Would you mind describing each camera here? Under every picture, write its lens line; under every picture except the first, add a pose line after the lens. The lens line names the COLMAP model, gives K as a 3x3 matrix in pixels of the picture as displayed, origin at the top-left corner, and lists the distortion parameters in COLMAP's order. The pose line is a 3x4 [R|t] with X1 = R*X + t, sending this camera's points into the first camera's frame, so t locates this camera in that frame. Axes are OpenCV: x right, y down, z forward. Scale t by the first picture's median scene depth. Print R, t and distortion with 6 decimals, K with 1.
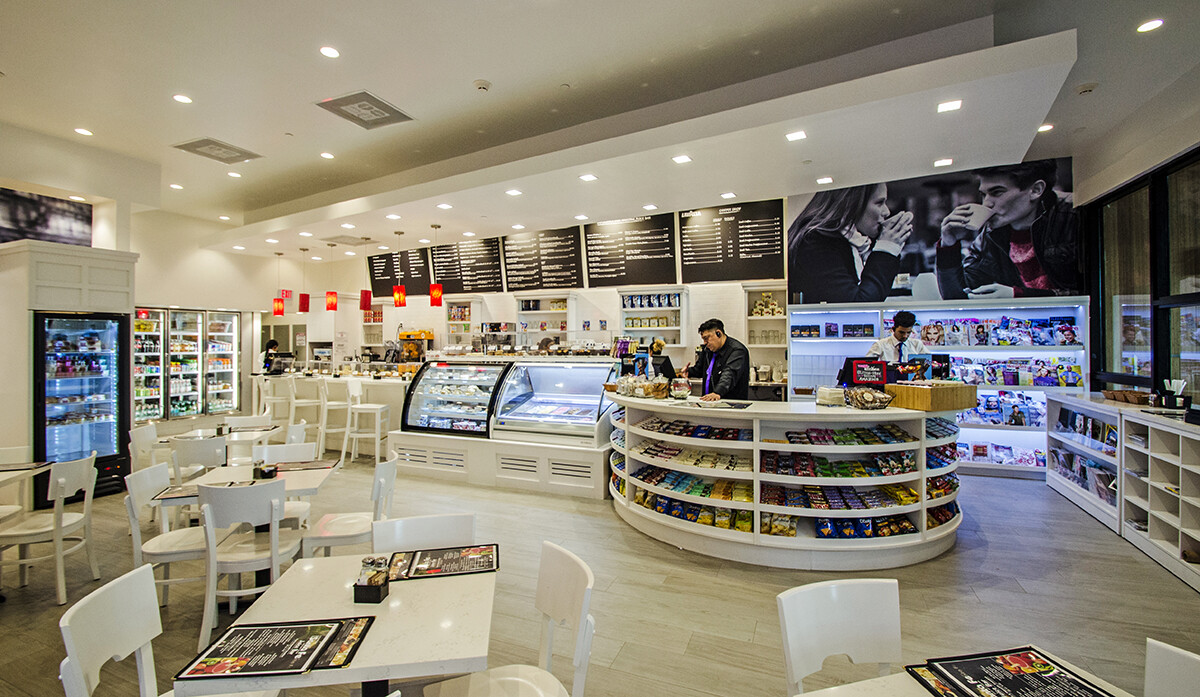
lens RADIAL K [[556.0, 0, 546.5], [0, 556.0, 341.9], [0, 0, 1]] dist [-0.010901, 0.000124]
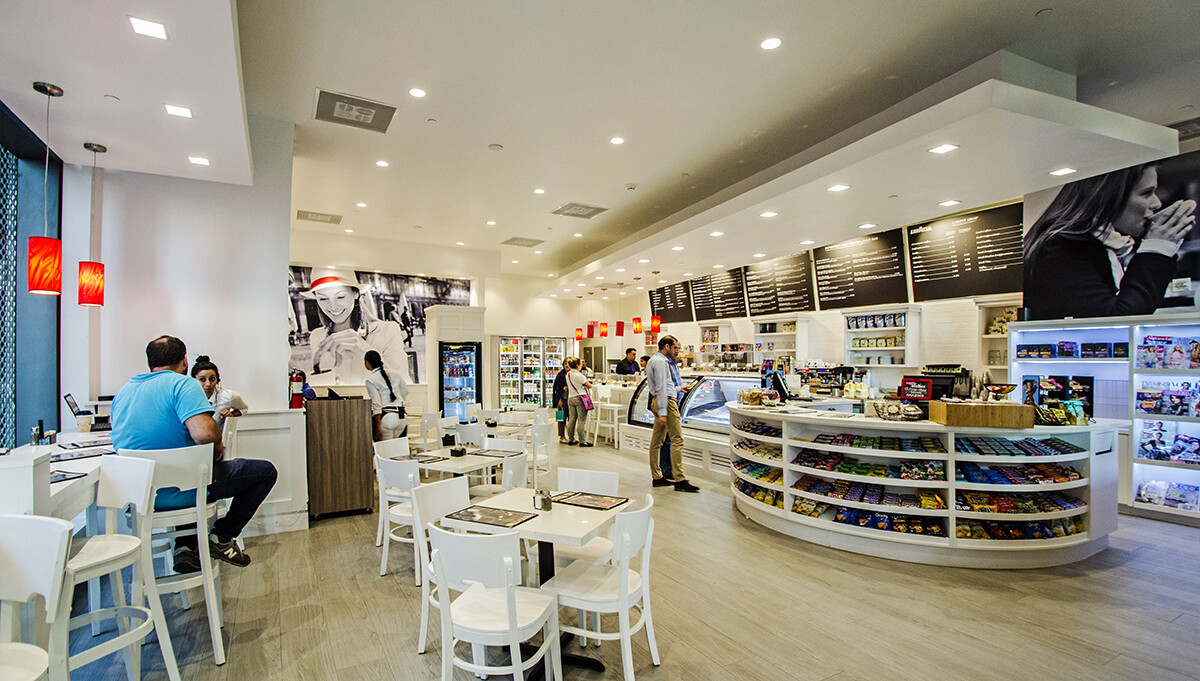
lens RADIAL K [[540.5, 0, 524.5], [0, 540.5, 365.5], [0, 0, 1]] dist [0.034206, -0.023466]
pose [[0.764322, 0.014611, -0.644669, 0.408343], [-0.009314, 0.999889, 0.011619, 0.001391], [0.644767, -0.002876, 0.764374, -0.198288]]
